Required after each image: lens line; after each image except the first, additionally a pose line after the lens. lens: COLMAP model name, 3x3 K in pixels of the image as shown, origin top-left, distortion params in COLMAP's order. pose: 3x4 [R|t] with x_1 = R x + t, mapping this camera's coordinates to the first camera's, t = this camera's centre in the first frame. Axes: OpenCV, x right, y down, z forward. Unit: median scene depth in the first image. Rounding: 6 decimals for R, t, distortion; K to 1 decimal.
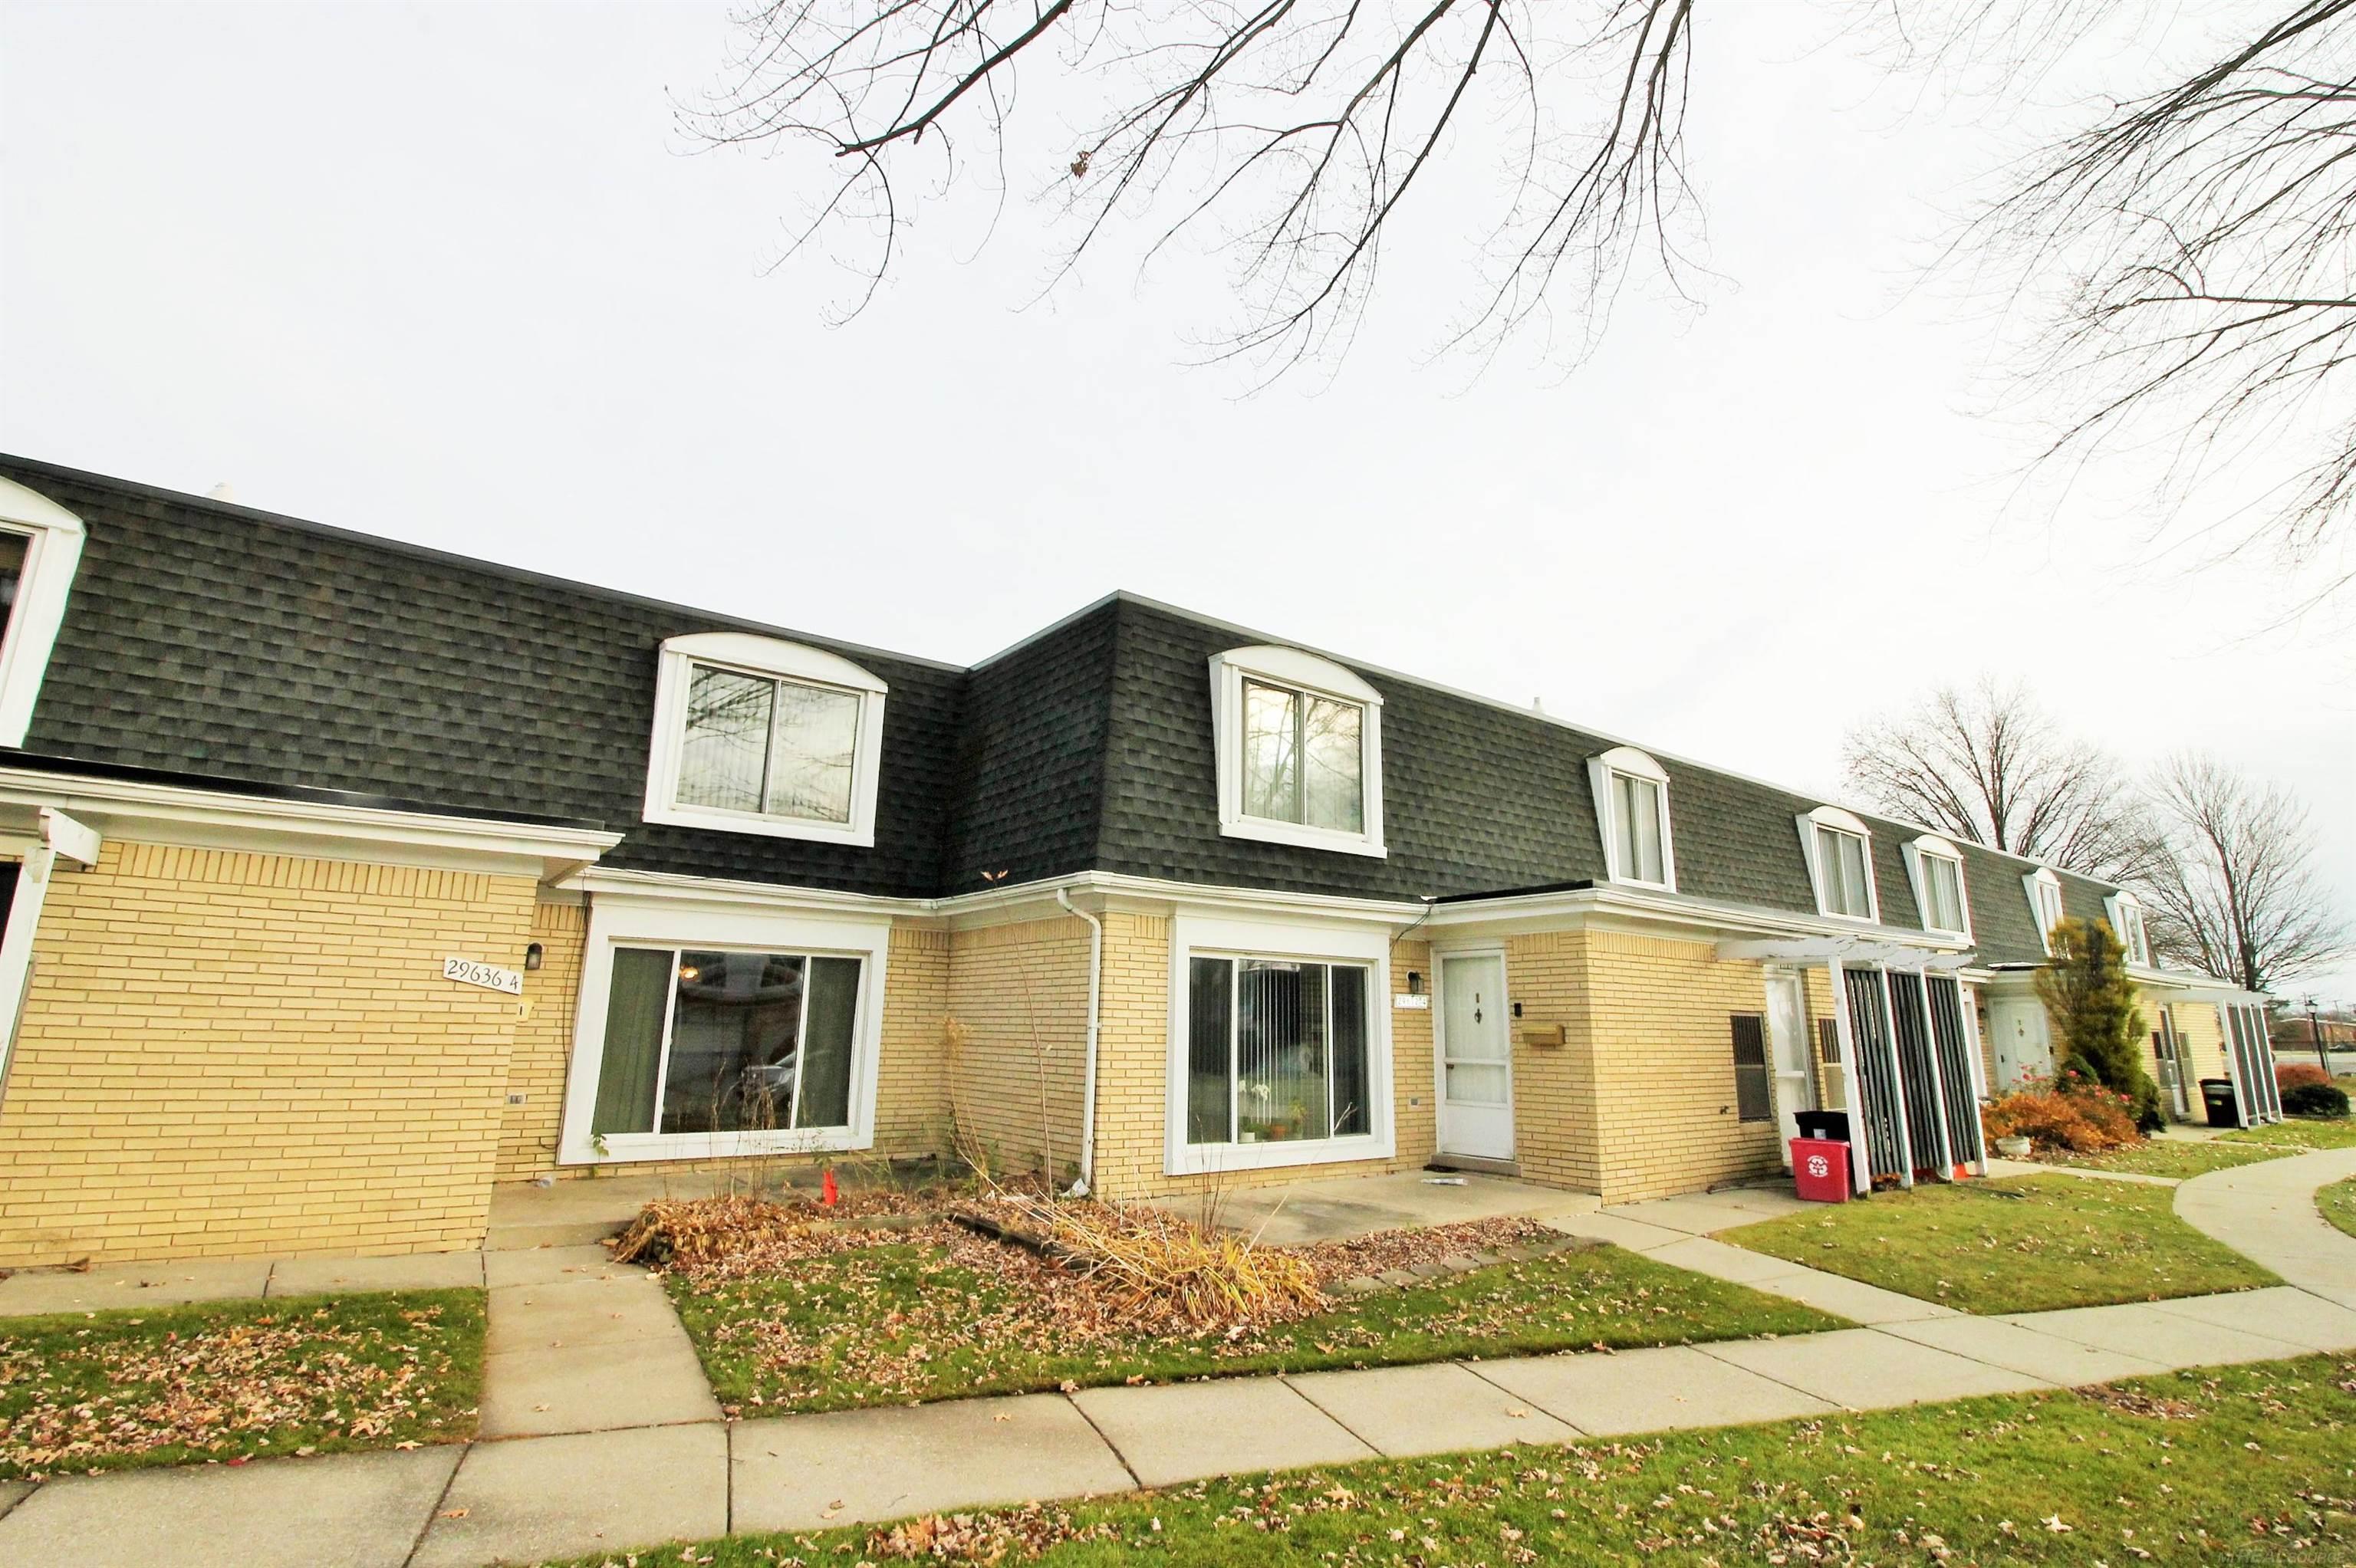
lens RADIAL K [[1108.6, 0, 1196.9], [0, 1108.6, 766.1], [0, 0, 1]] dist [-0.002601, -0.011967]
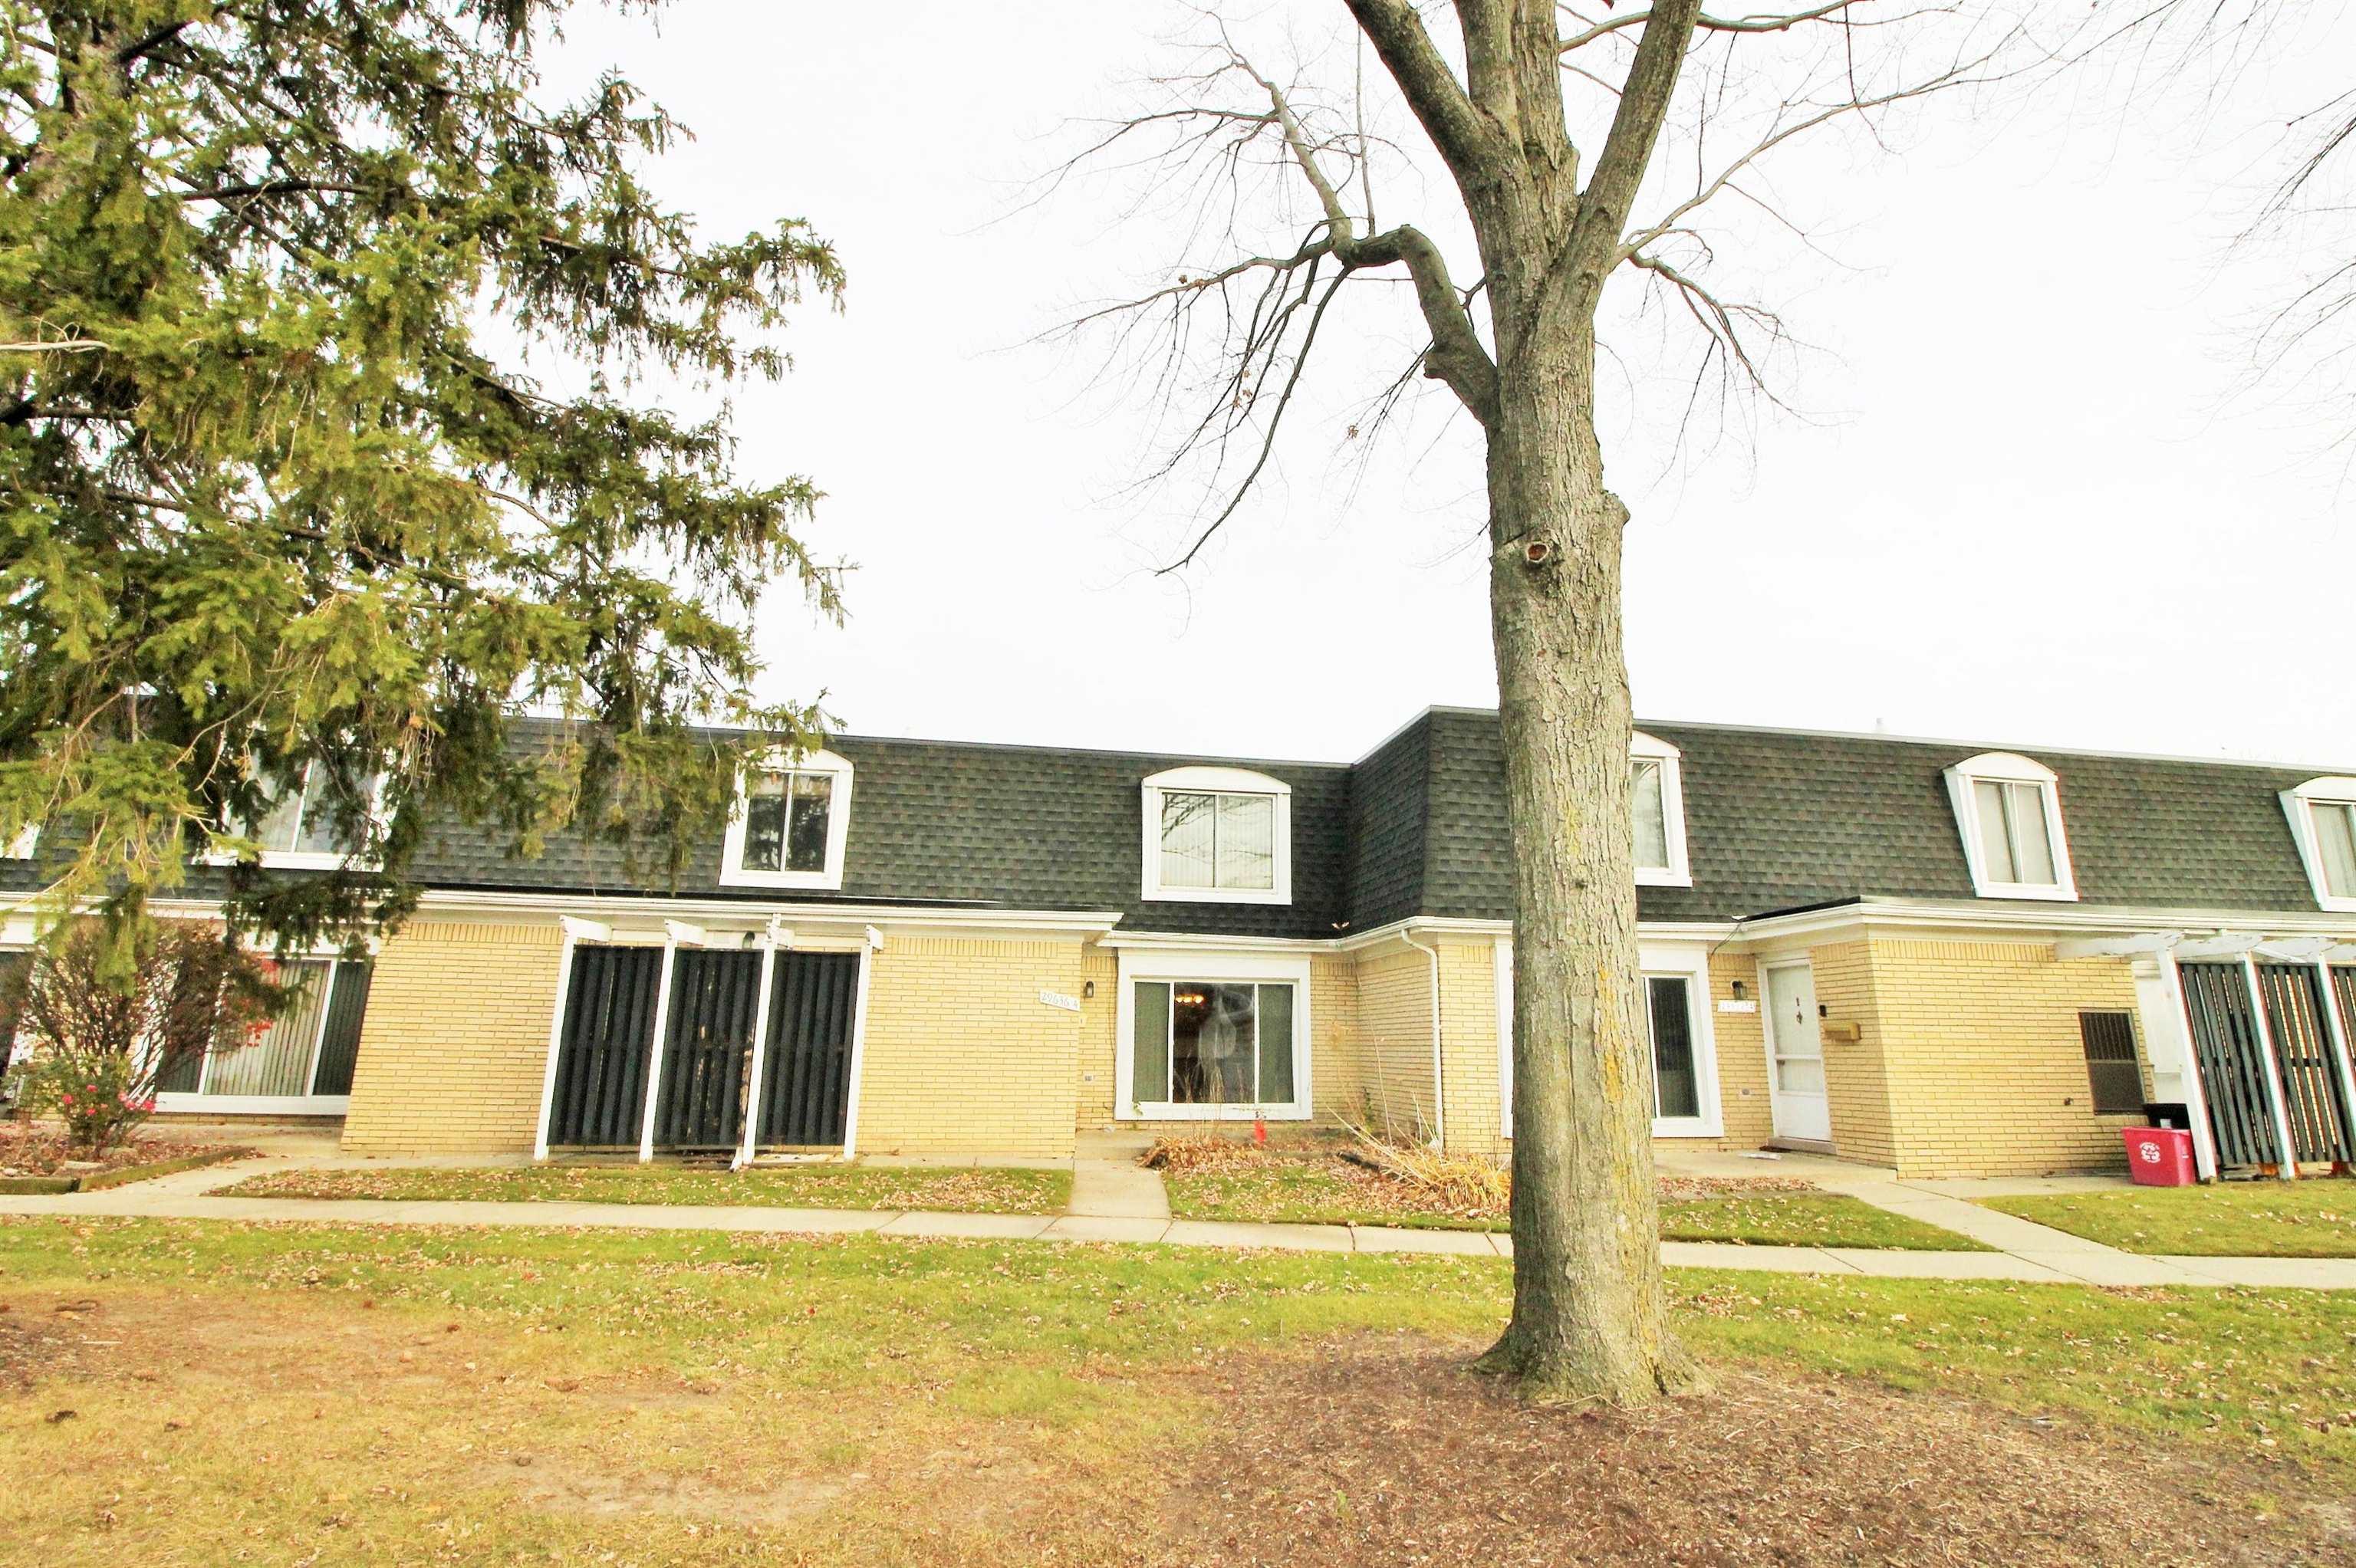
lens RADIAL K [[1108.6, 0, 1196.9], [0, 1108.6, 766.1], [0, 0, 1]] dist [-0.002601, -0.011967]
pose [[0.889864, -0.117311, -0.440886, 0.263301], [0.107678, 0.993079, -0.046907, -0.052616], [0.443337, -0.005733, 0.896337, -0.341589]]
